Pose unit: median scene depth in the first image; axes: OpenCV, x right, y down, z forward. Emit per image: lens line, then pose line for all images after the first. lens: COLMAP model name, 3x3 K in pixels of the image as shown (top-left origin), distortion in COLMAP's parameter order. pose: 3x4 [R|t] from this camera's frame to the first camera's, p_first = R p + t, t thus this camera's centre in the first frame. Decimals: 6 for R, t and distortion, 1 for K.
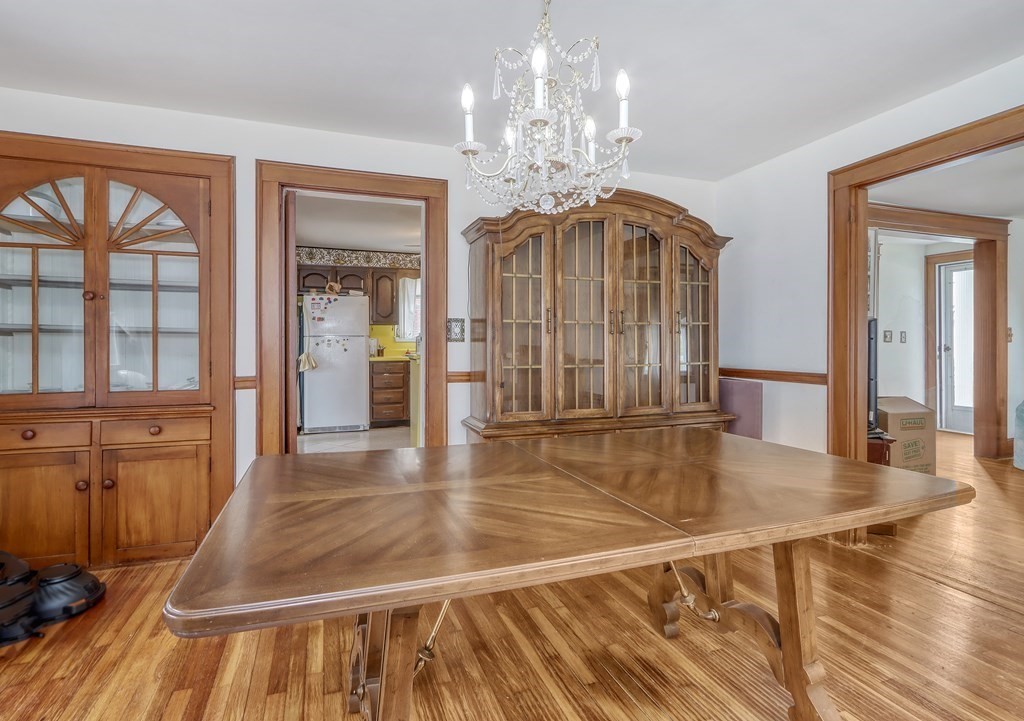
lens RADIAL K [[506.8, 0, 511.0], [0, 506.8, 352.3], [0, 0, 1]] dist [0.002265, -0.000166]
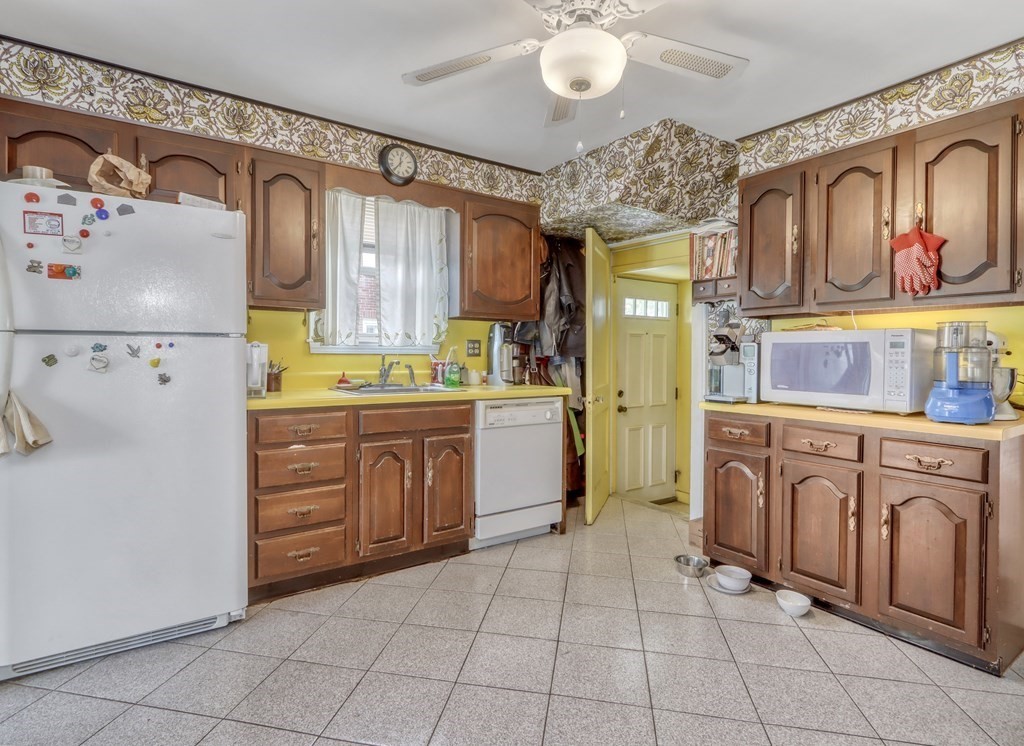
lens RADIAL K [[519.8, 0, 508.7], [0, 519.8, 368.8], [0, 0, 1]] dist [-0.004382, -0.001074]
pose [[0.972045, 0.000494, 0.234793, -0.190371], [-0.002720, 0.999954, 0.009159, -0.013780], [-0.234778, -0.009541, 0.972002, 0.622728]]
